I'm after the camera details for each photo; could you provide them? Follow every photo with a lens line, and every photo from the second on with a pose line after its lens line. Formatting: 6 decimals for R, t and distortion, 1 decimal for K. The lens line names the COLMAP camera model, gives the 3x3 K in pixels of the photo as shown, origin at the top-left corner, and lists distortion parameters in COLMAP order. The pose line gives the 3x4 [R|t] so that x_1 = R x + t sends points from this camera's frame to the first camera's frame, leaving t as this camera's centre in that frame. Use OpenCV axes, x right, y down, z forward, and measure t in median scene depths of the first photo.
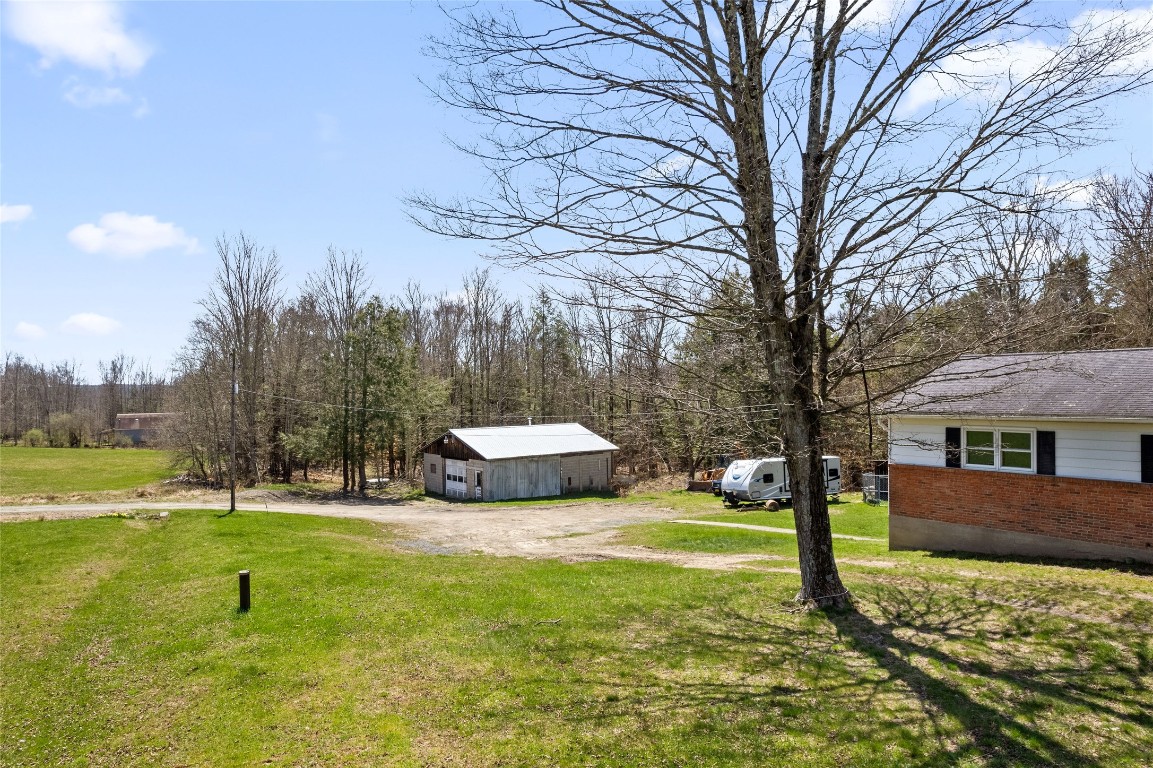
lens RADIAL K [[745.7, 0, 576.9], [0, 745.7, 387.6], [0, 0, 1]] dist [-0.040032, 0.028778]
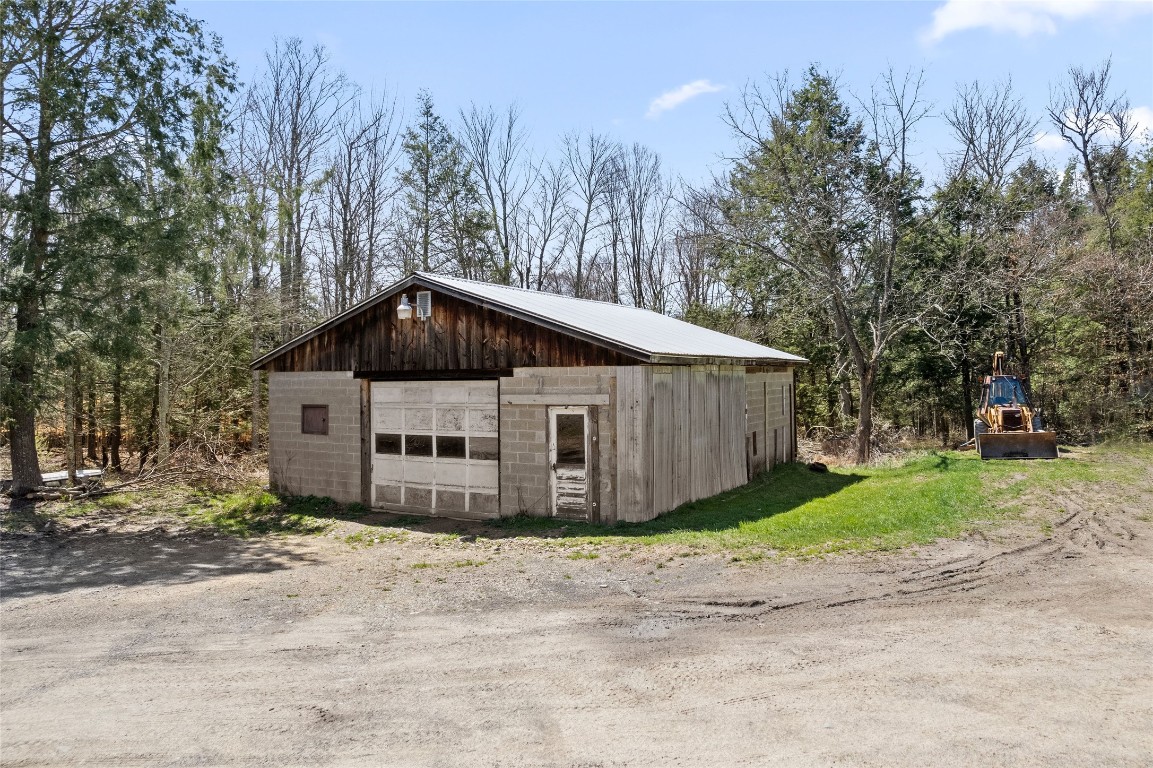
lens RADIAL K [[745.7, 0, 576.5], [0, 745.7, 384.8], [0, 0, 1]] dist [-0.040032, 0.028778]
pose [[0.921594, 0.005058, 0.388123, -0.216115], [-0.006531, 0.999976, 0.002475, 0.095581], [-0.388101, -0.004815, 0.921604, 0.702850]]
